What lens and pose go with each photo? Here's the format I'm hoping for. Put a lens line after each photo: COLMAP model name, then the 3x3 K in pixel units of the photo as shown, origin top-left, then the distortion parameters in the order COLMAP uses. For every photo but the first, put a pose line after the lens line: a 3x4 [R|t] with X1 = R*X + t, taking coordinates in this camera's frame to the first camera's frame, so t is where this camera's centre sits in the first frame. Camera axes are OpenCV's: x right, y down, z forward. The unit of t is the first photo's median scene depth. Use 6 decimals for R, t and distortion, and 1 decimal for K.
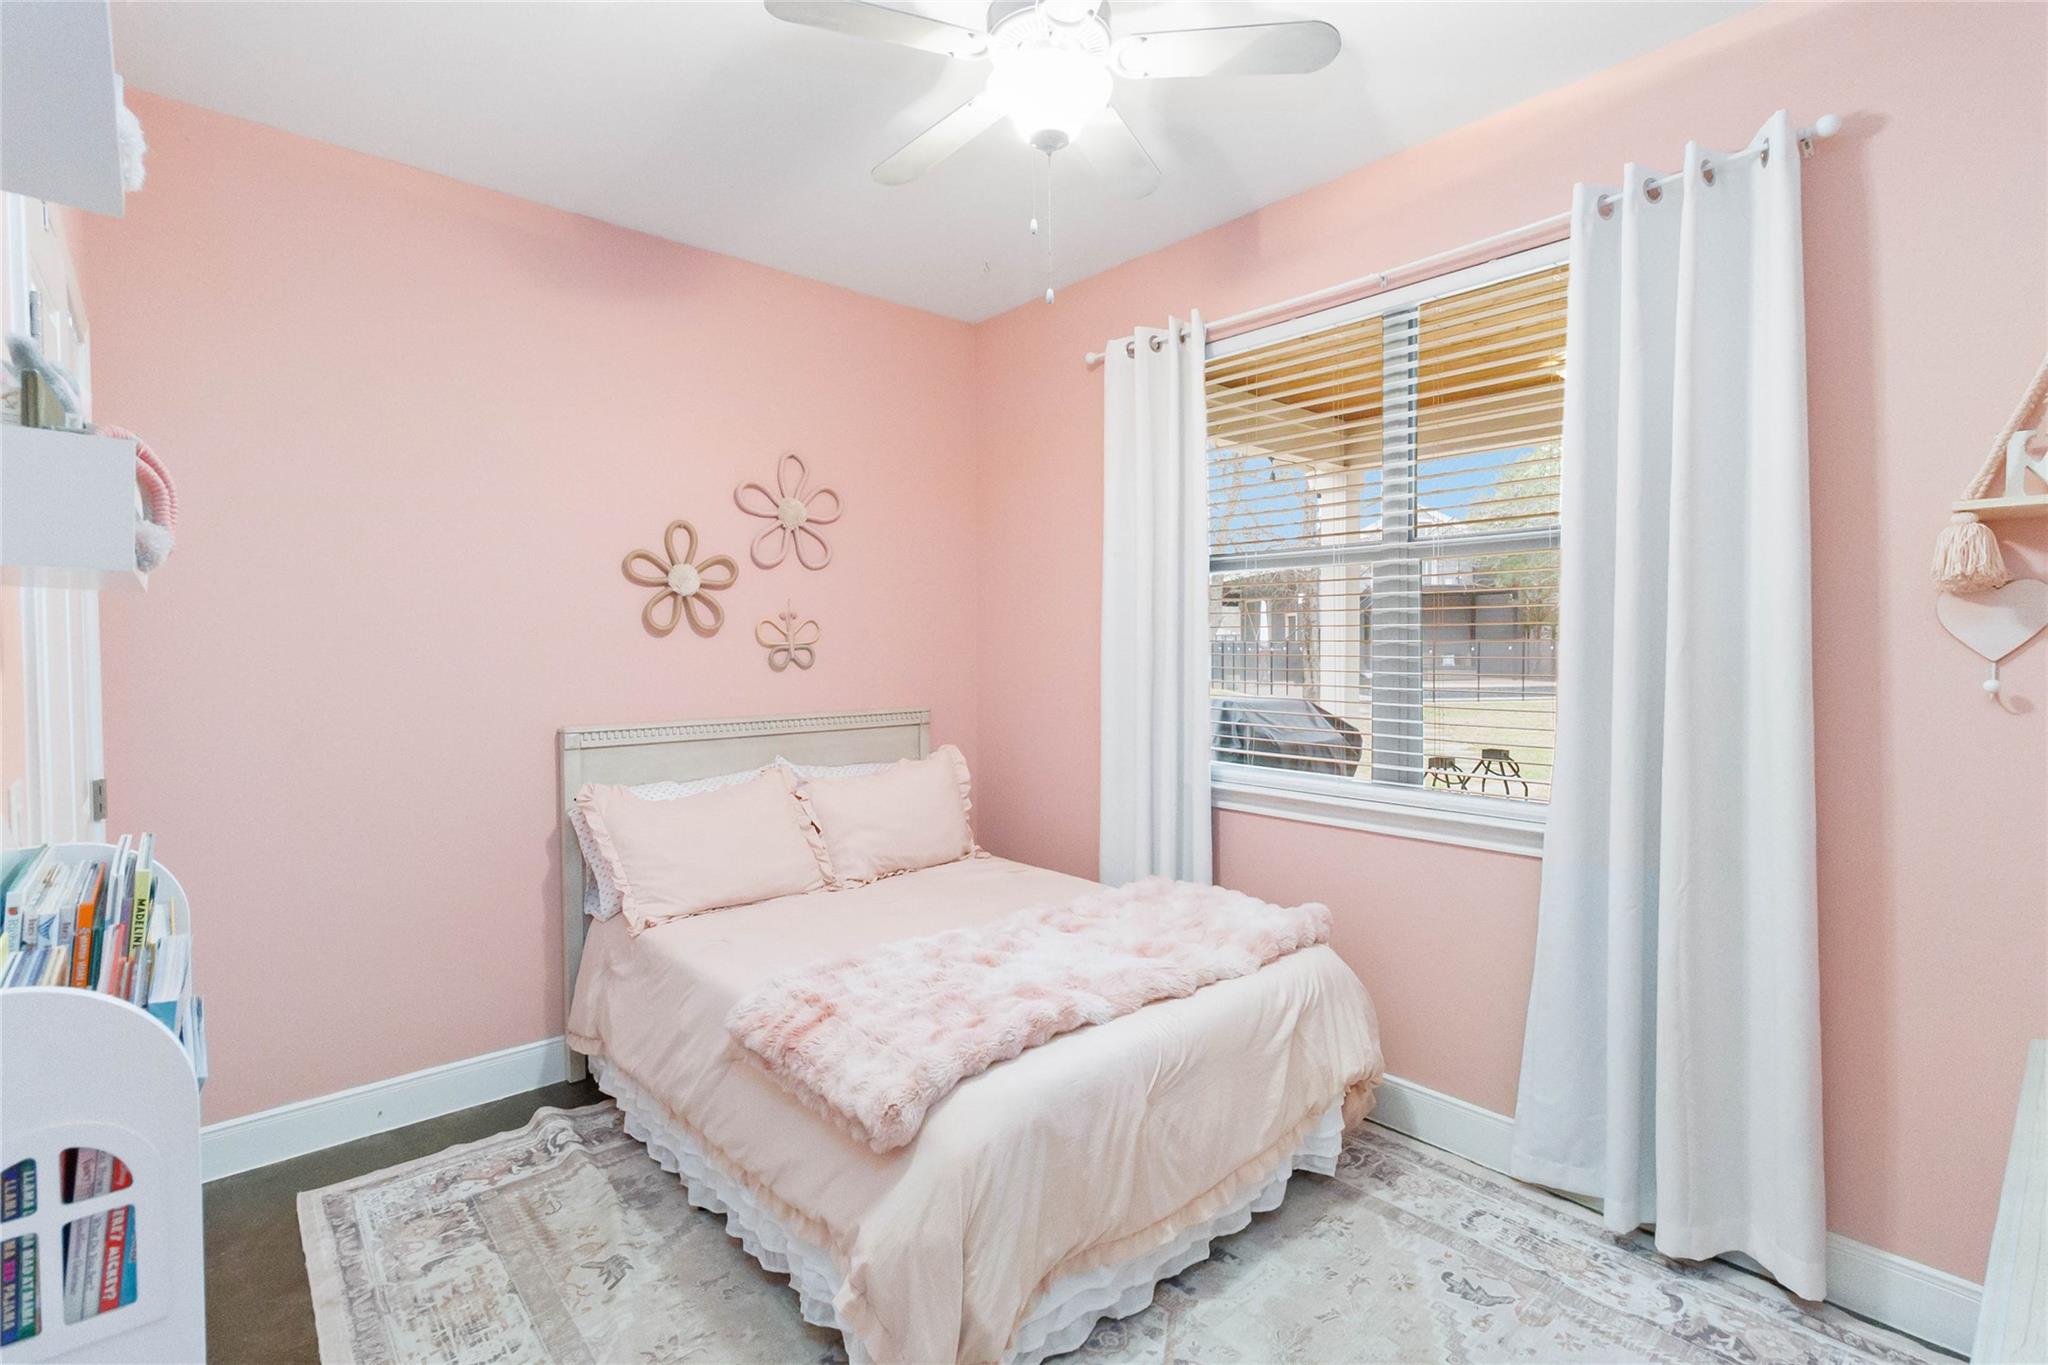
lens RADIAL K [[970.8, 0, 1024.1], [0, 970.8, 672.0], [0, 0, 1]] dist [0.001756, 0.000192]
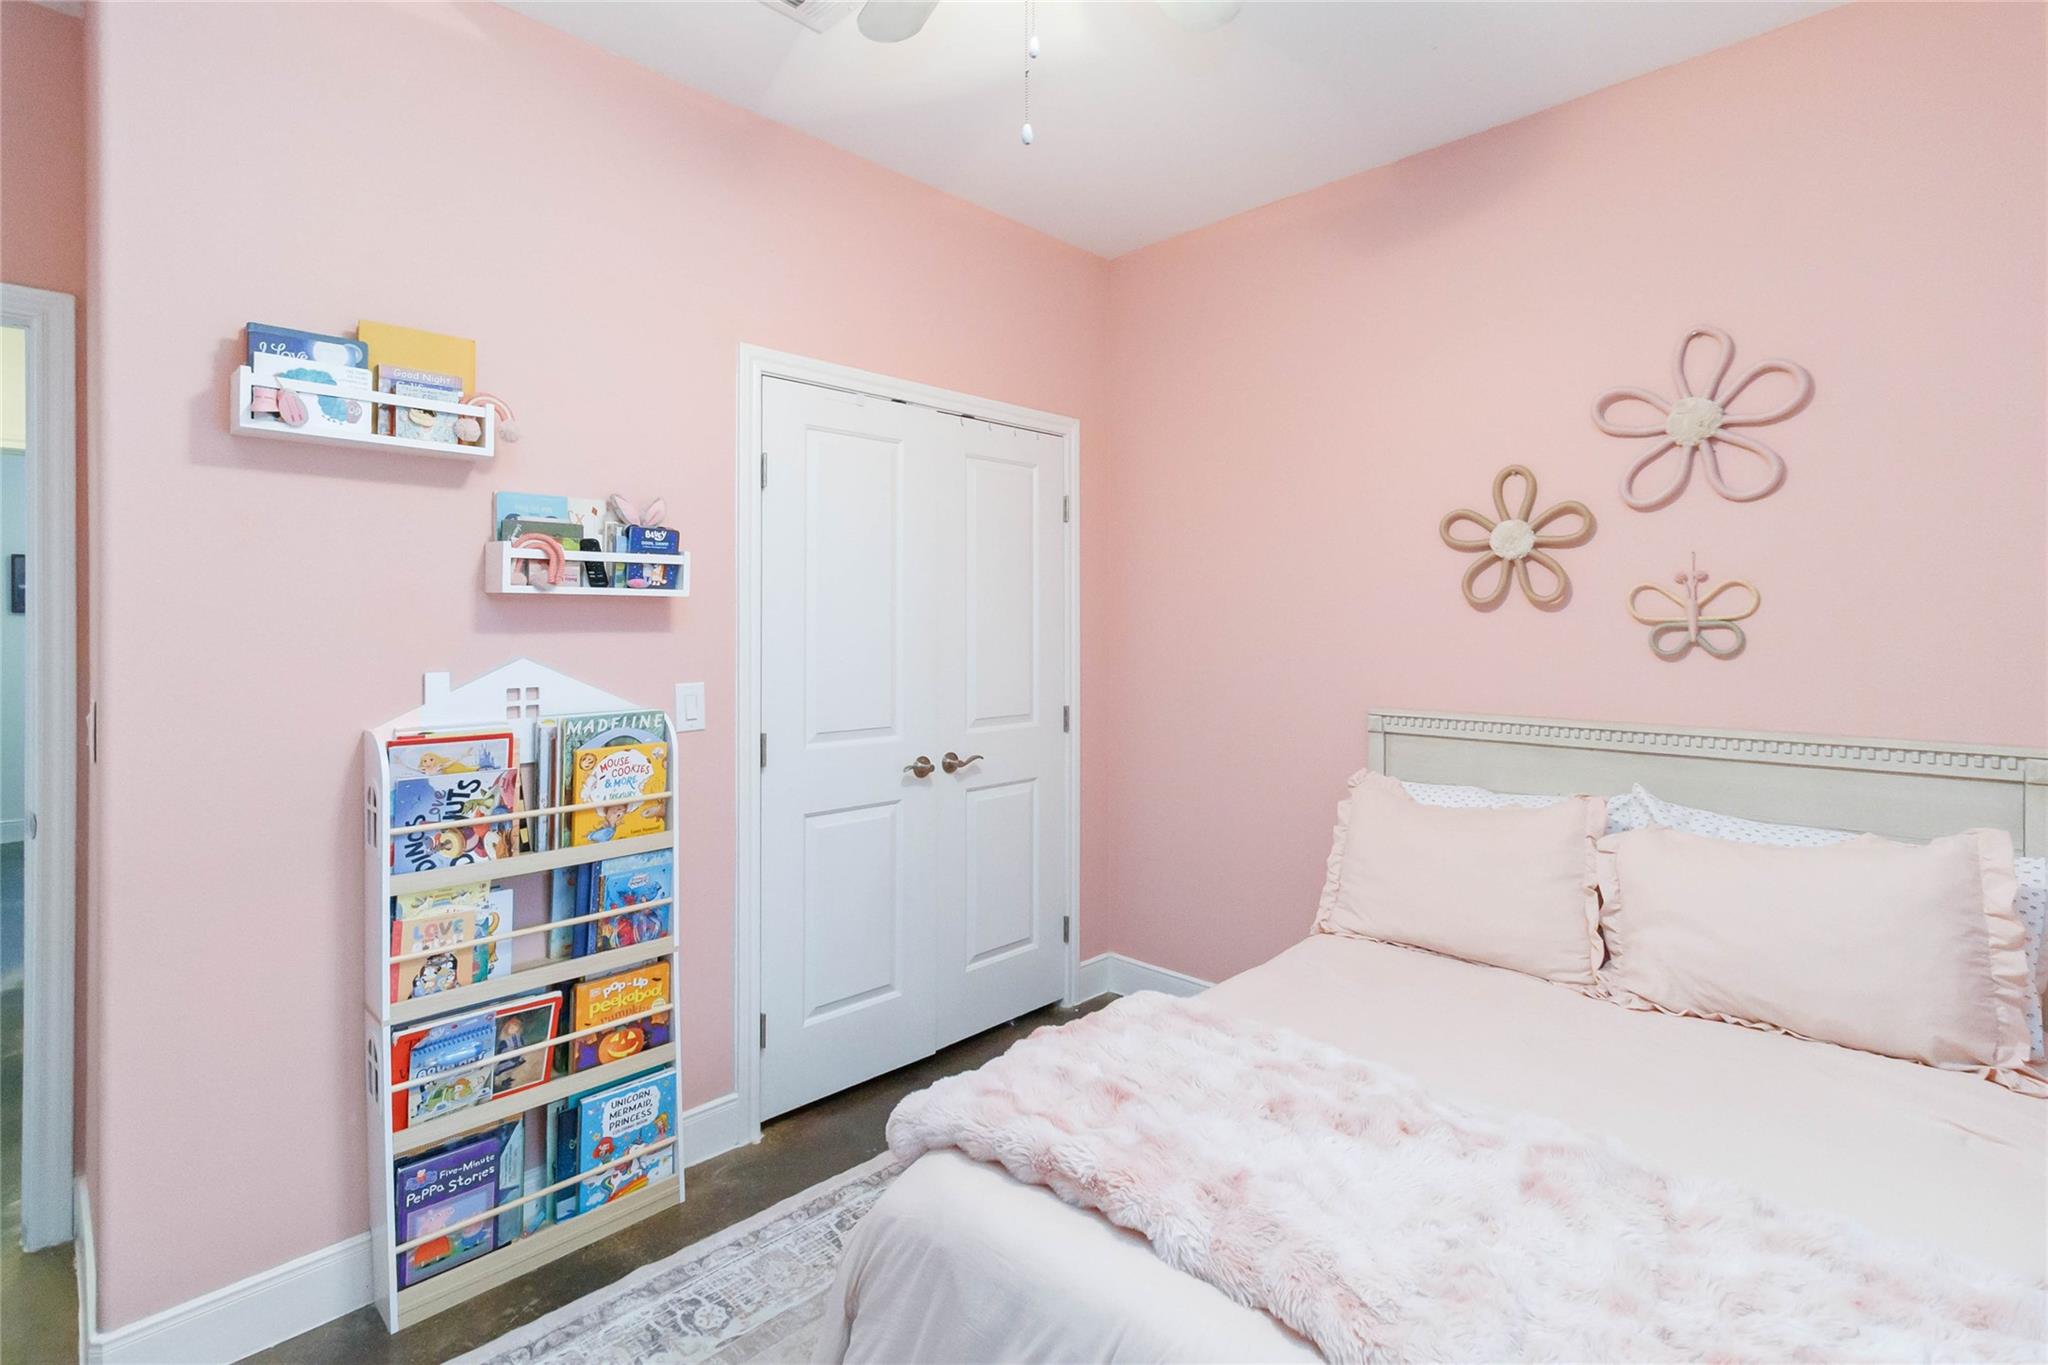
lens RADIAL K [[970.8, 0, 1018.0], [0, 970.8, 630.7], [0, 0, 1]] dist [0.001756, 0.000192]
pose [[0.055128, 0.009306, -0.998436, 0.425788], [-0.025495, 0.999644, 0.007910, -0.016435], [0.998154, 0.025019, 0.055346, 0.556182]]
